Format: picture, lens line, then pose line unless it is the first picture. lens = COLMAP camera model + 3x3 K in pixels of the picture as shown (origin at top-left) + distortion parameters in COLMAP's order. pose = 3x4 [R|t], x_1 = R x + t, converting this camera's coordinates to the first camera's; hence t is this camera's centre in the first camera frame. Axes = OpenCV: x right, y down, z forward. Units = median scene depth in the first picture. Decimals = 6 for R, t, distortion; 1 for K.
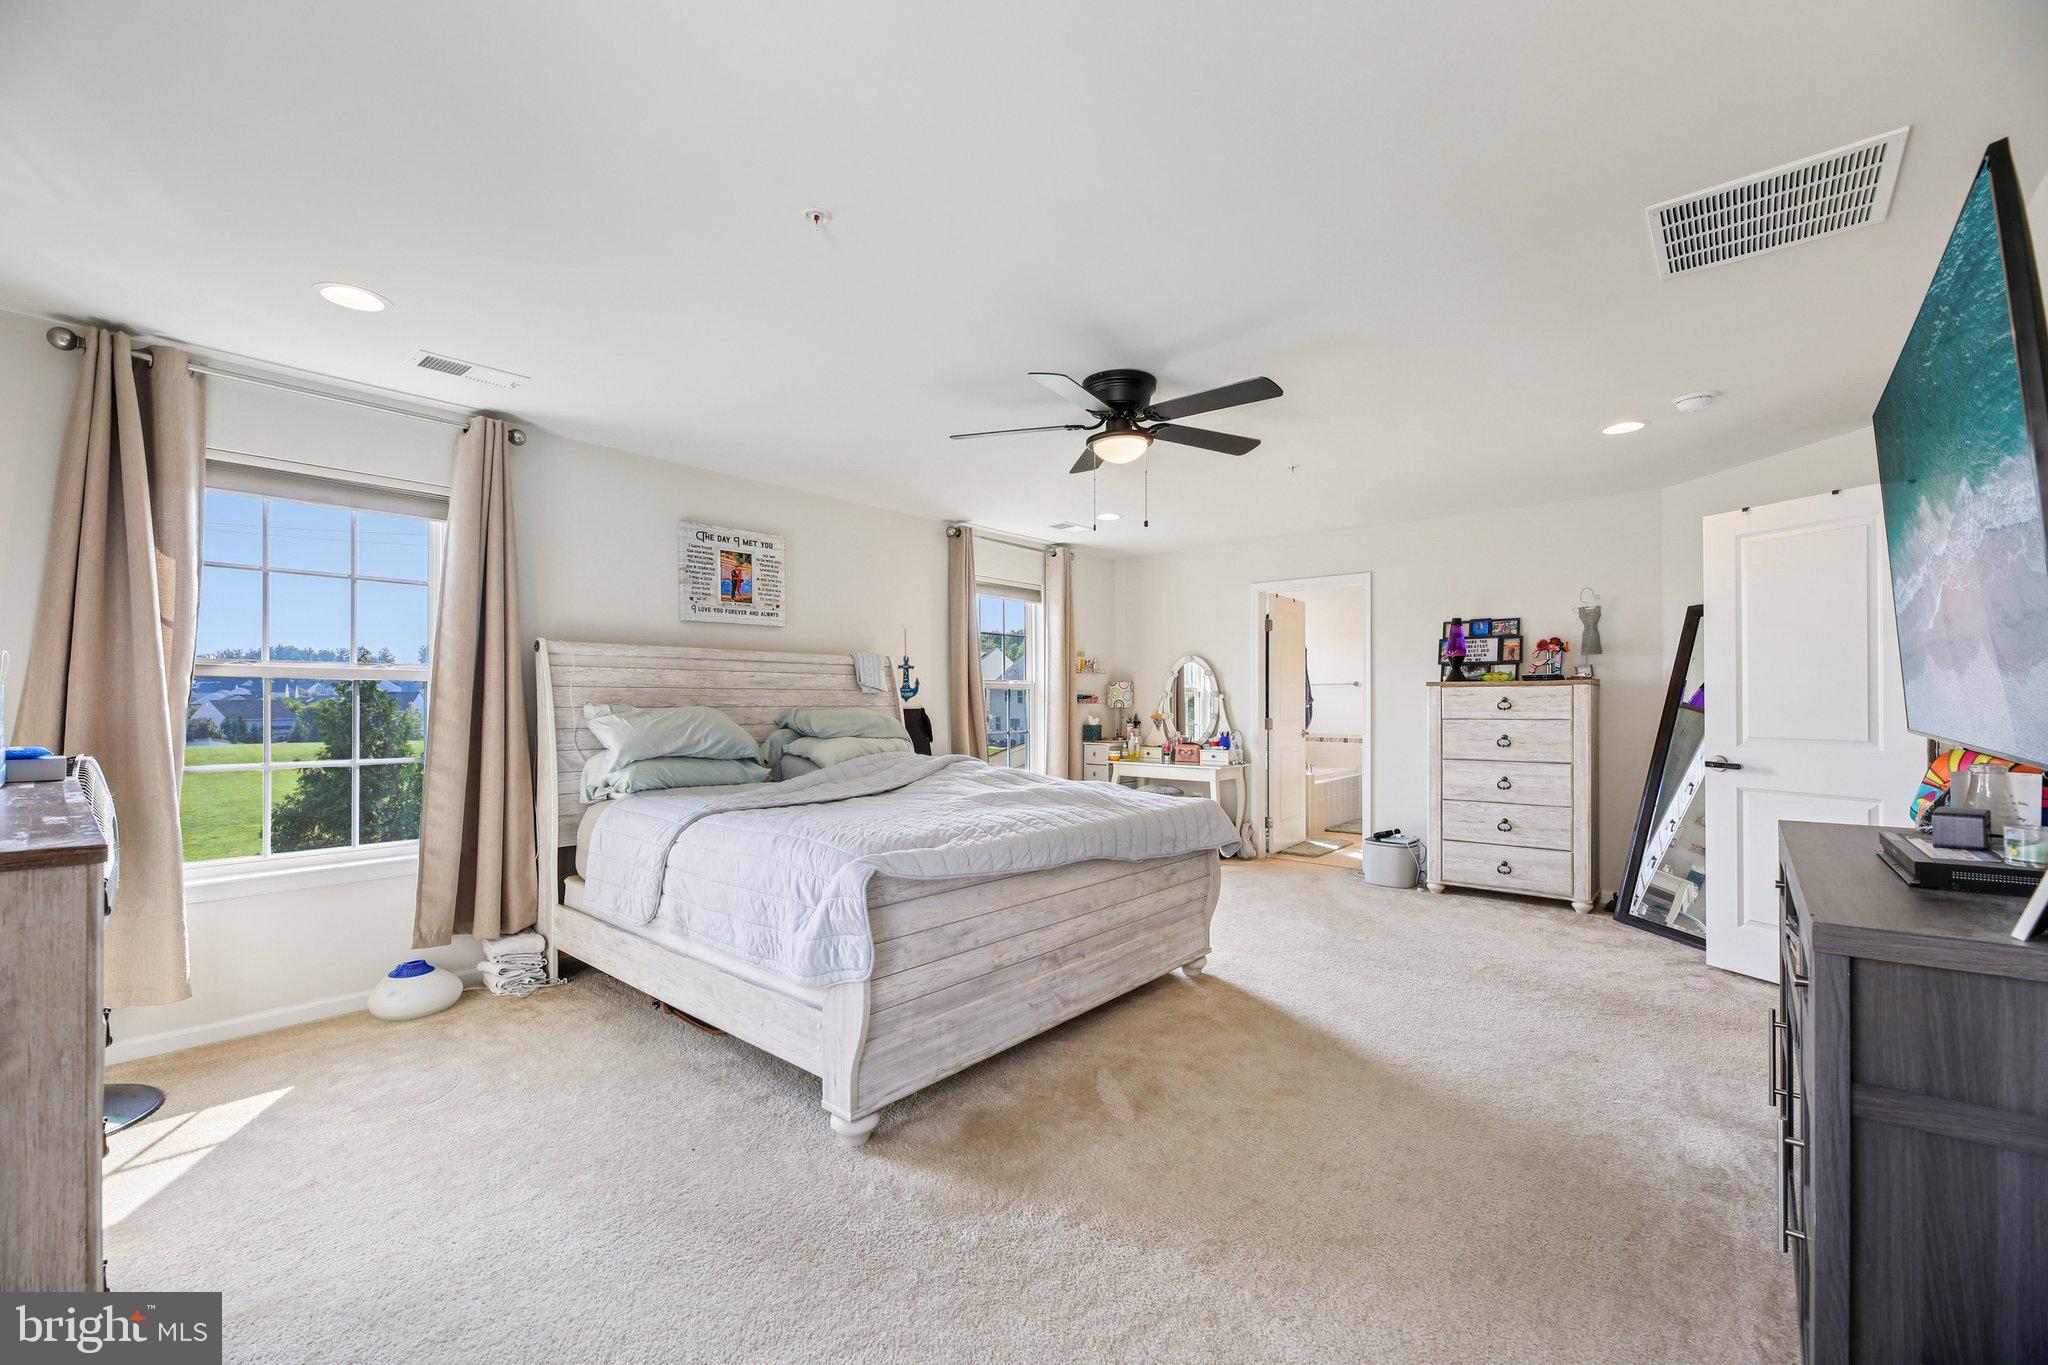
lens RADIAL K [[829.2, 0, 1023.6], [0, 829.2, 695.0], [0, 0, 1]] dist [0.000148, 0.001336]
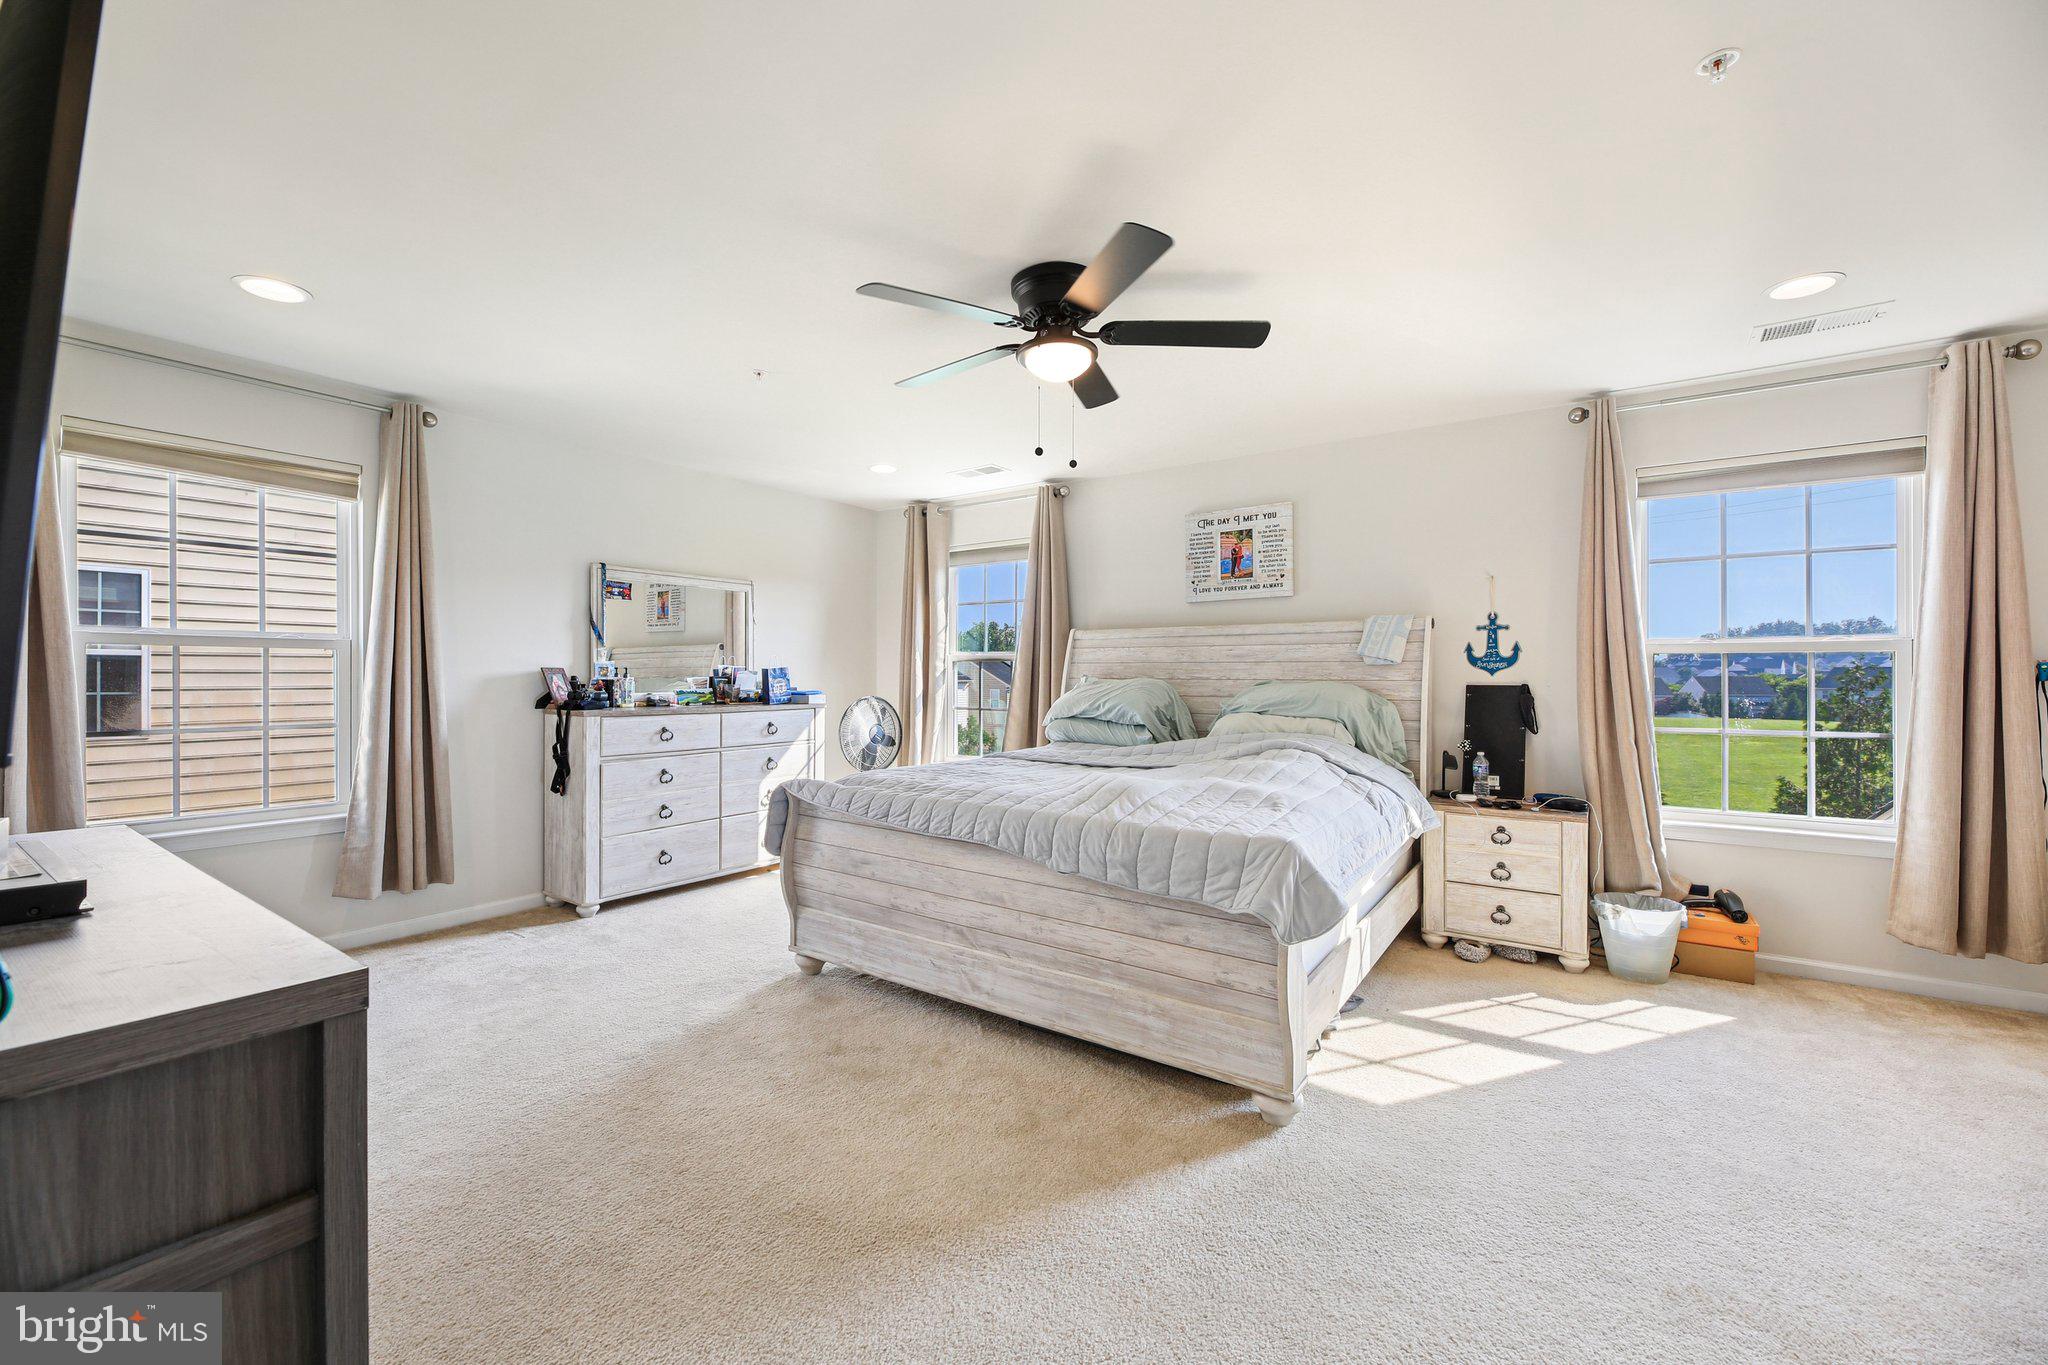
lens RADIAL K [[829.2, 0, 1020.0], [0, 829.2, 676.1], [0, 0, 1]] dist [0.000148, 0.001336]
pose [[0.103355, 0.001241, -0.994644, 0.660630], [0.004890, 0.999987, 0.001755, 0.006732], [0.994632, -0.005046, 0.103348, 0.626069]]
